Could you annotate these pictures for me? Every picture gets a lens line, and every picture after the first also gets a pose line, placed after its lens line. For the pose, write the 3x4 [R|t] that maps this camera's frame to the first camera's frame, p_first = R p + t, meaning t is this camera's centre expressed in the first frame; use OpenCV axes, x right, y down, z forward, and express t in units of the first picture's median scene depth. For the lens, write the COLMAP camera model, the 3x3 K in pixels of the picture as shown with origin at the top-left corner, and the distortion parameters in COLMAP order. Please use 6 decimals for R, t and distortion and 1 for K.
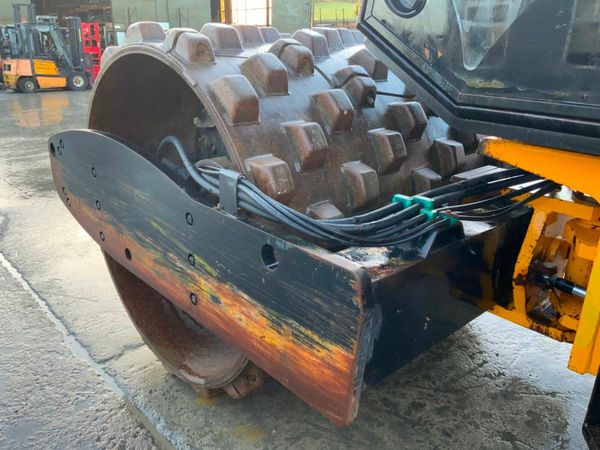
lens RADIAL K [[497.1, 0, 300.0], [0, 497.1, 225.0], [0, 0, 1]] dist [0.097182, -0.180304]
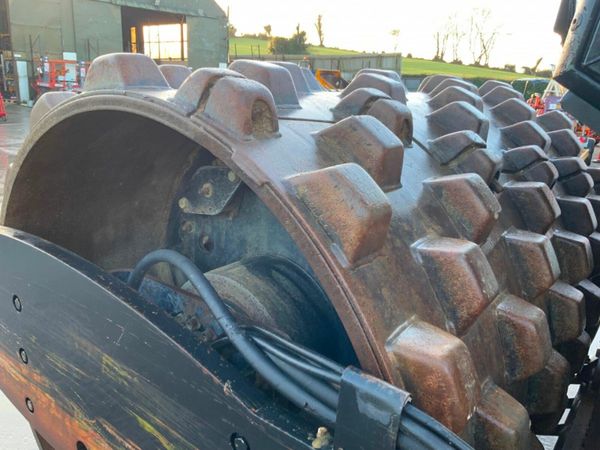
lens RADIAL K [[497.1, 0, 300.0], [0, 497.1, 225.0], [0, 0, 1]] dist [0.097182, -0.180304]
pose [[0.985365, -0.022889, 0.168917, -0.232091], [0.033357, 0.997677, -0.059393, -0.187971], [-0.167165, 0.064158, 0.983839, 0.467027]]
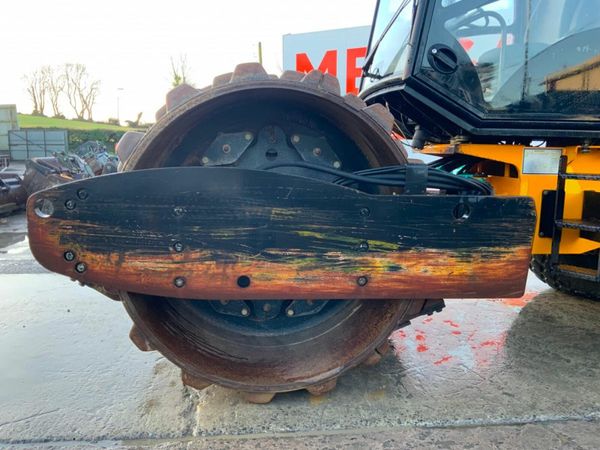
lens RADIAL K [[497.1, 0, 300.0], [0, 497.1, 225.0], [0, 0, 1]] dist [0.097182, -0.180304]
pose [[0.618682, -0.138461, 0.773345, -1.248245], [0.272272, 0.961133, -0.045738, 0.030837], [-0.736954, 0.238857, 0.632334, 0.313610]]
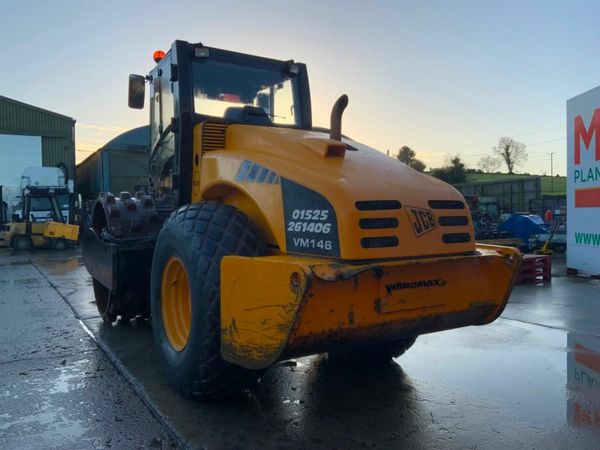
lens RADIAL K [[497.1, 0, 300.0], [0, 497.1, 225.0], [0, 0, 1]] dist [0.097182, -0.180304]
pose [[0.977652, -0.020508, -0.209229, 1.685455], [-0.046247, 0.949872, -0.309201, 0.768861], [0.205081, 0.311967, 0.927695, -1.735549]]
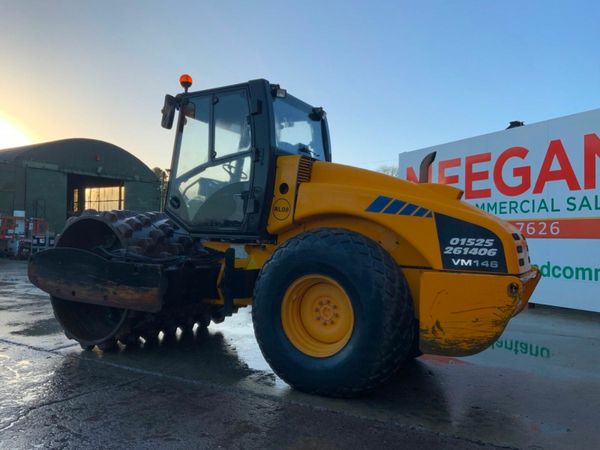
lens RADIAL K [[497.1, 0, 300.0], [0, 497.1, 225.0], [0, 0, 1]] dist [0.097182, -0.180304]
pose [[0.958136, 0.008482, 0.286186, 0.025714], [0.093102, 0.936008, -0.339442, 0.851115], [-0.270752, 0.351876, 0.896034, -2.058476]]
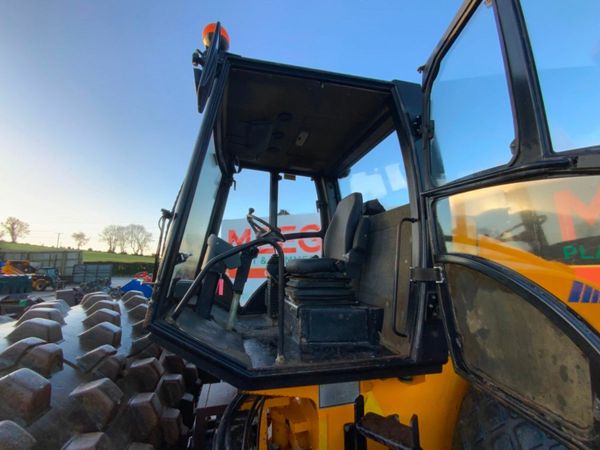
lens RADIAL K [[243.4, 0, 300.5], [0, 243.4, 223.1], [0, 0, 1]] dist [0.014712, -0.015259]
pose [[0.471202, 0.129320, 0.872493, -0.227498], [0.313587, 0.900001, -0.302755, -0.289807], [-0.824398, 0.416262, 0.383529, 0.328862]]
